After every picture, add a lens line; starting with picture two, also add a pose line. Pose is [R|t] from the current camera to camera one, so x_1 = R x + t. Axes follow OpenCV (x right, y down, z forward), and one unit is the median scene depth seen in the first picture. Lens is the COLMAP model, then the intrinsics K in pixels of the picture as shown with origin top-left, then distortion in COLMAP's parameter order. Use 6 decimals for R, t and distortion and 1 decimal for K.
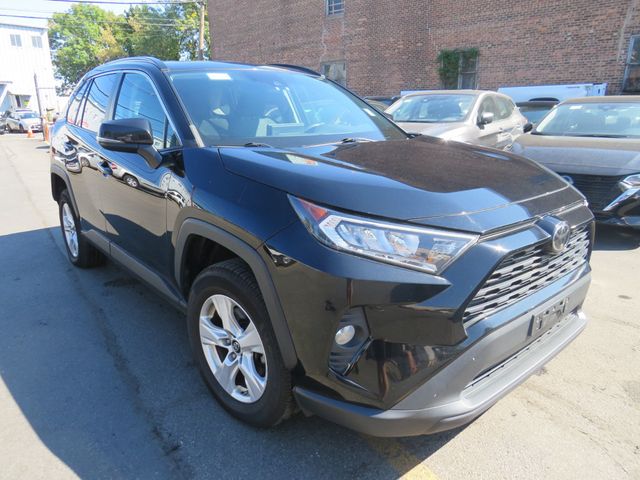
lens RADIAL K [[464.4, 0, 298.3], [0, 464.4, 246.0], [0, 0, 1]] dist [-0.033808, 0.033088]
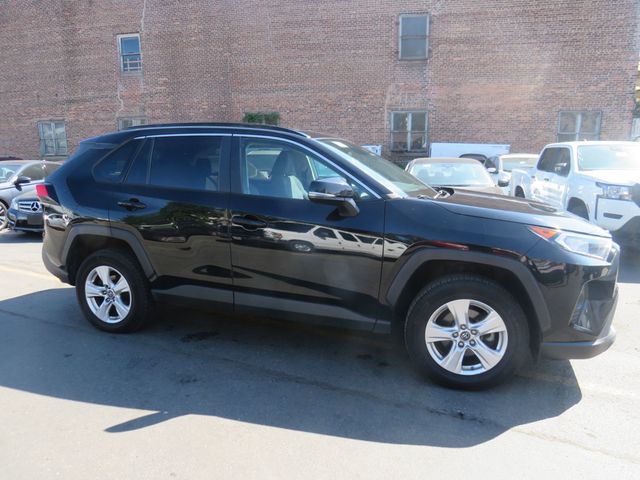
lens RADIAL K [[464.4, 0, 320.2], [0, 464.4, 239.6], [0, 0, 1]] dist [-0.033808, 0.033088]
pose [[0.870989, -0.075434, 0.485477, -1.211890], [0.135571, 0.986679, -0.089916, -0.006525], [-0.472227, 0.144132, 0.869613, -0.062628]]
